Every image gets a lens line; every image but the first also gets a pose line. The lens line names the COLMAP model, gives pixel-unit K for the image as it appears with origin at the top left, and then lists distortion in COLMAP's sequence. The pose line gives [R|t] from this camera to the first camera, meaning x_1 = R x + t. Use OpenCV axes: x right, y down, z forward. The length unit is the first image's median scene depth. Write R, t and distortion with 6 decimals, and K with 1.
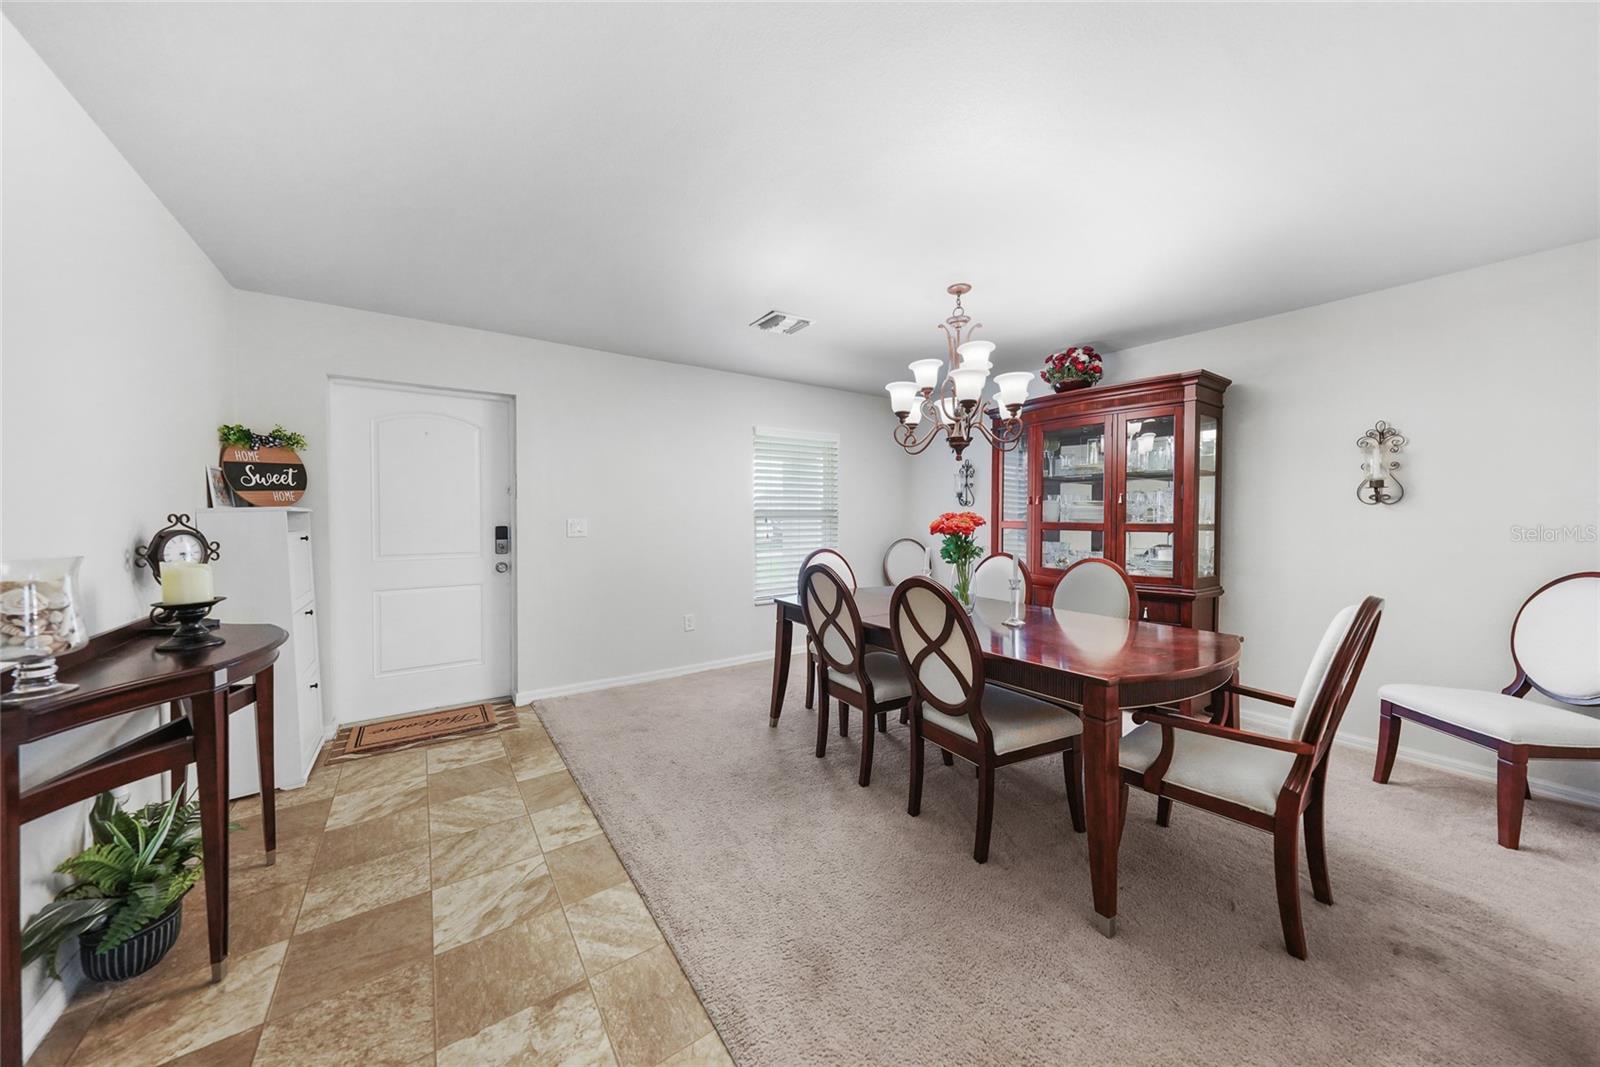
lens RADIAL K [[544.0, 0, 803.6], [0, 544.0, 522.6], [0, 0, 1]] dist [0.014286, -0.000005]
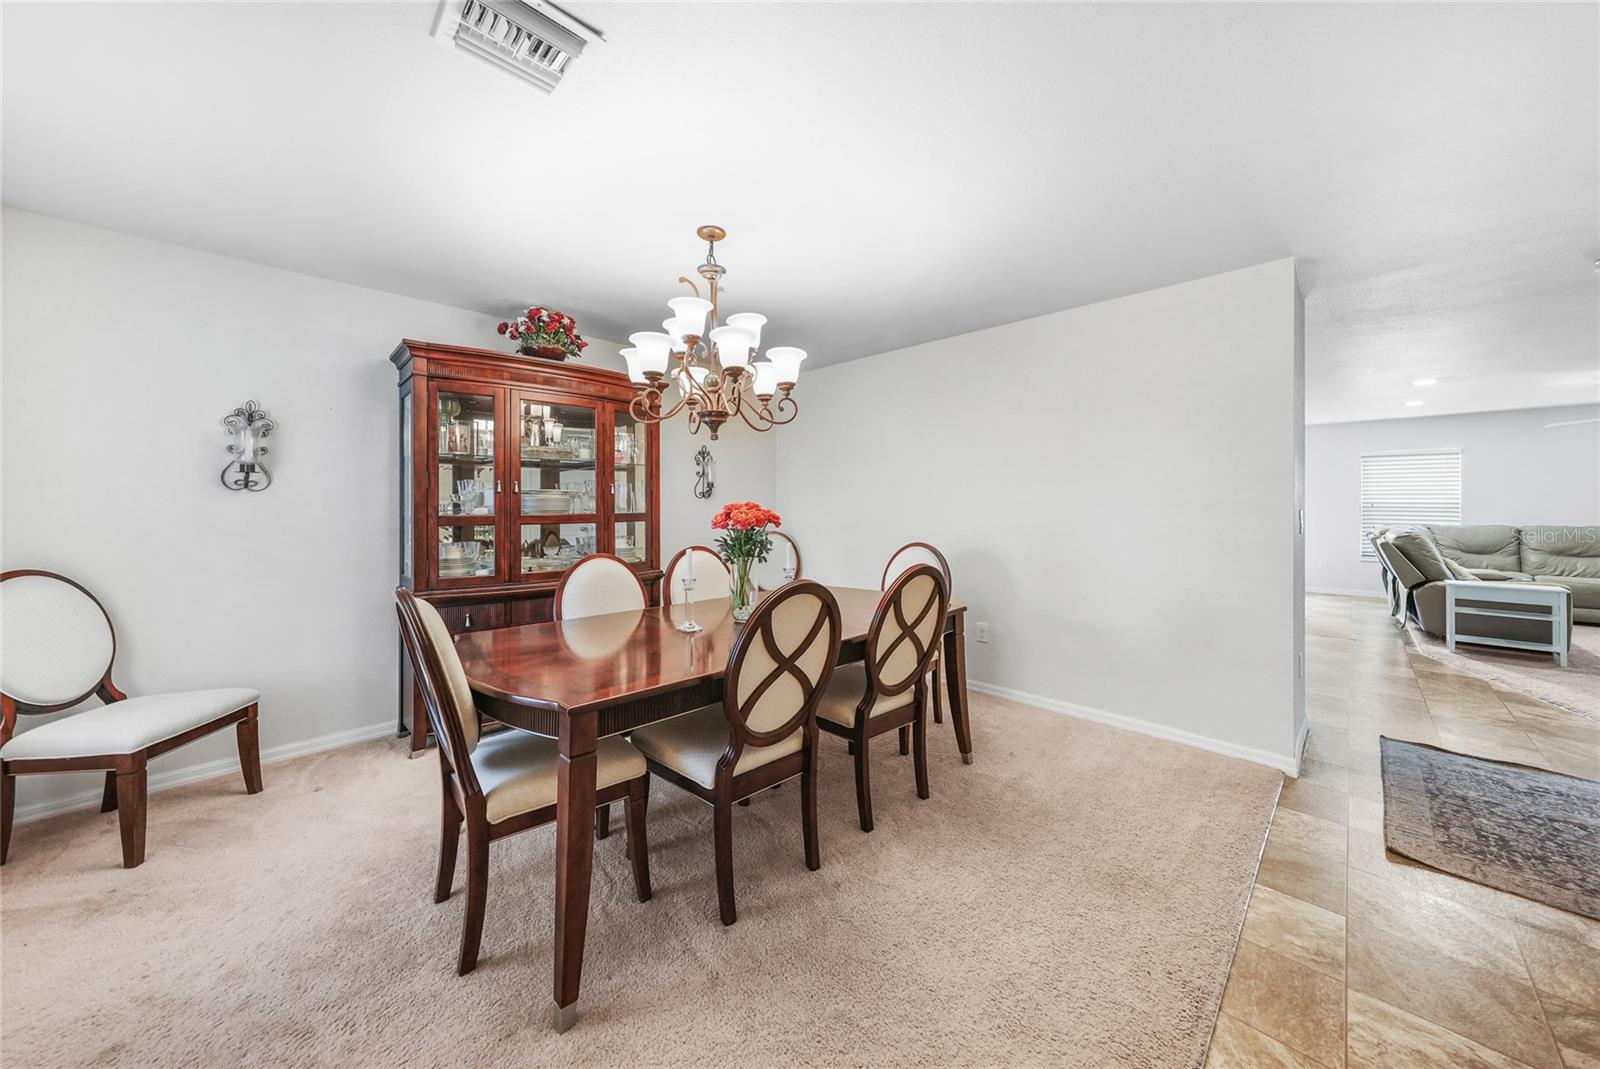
lens RADIAL K [[556.9, 0, 802.6], [0, 556.9, 504.8], [0, 0, 1]] dist [0.019861, 0.000094]
pose [[-0.174582, -0.002083, 0.984640, -0.573330], [0.006907, 0.999971, 0.003340, -0.017220], [-0.984618, 0.007384, -0.174563, 1.014223]]
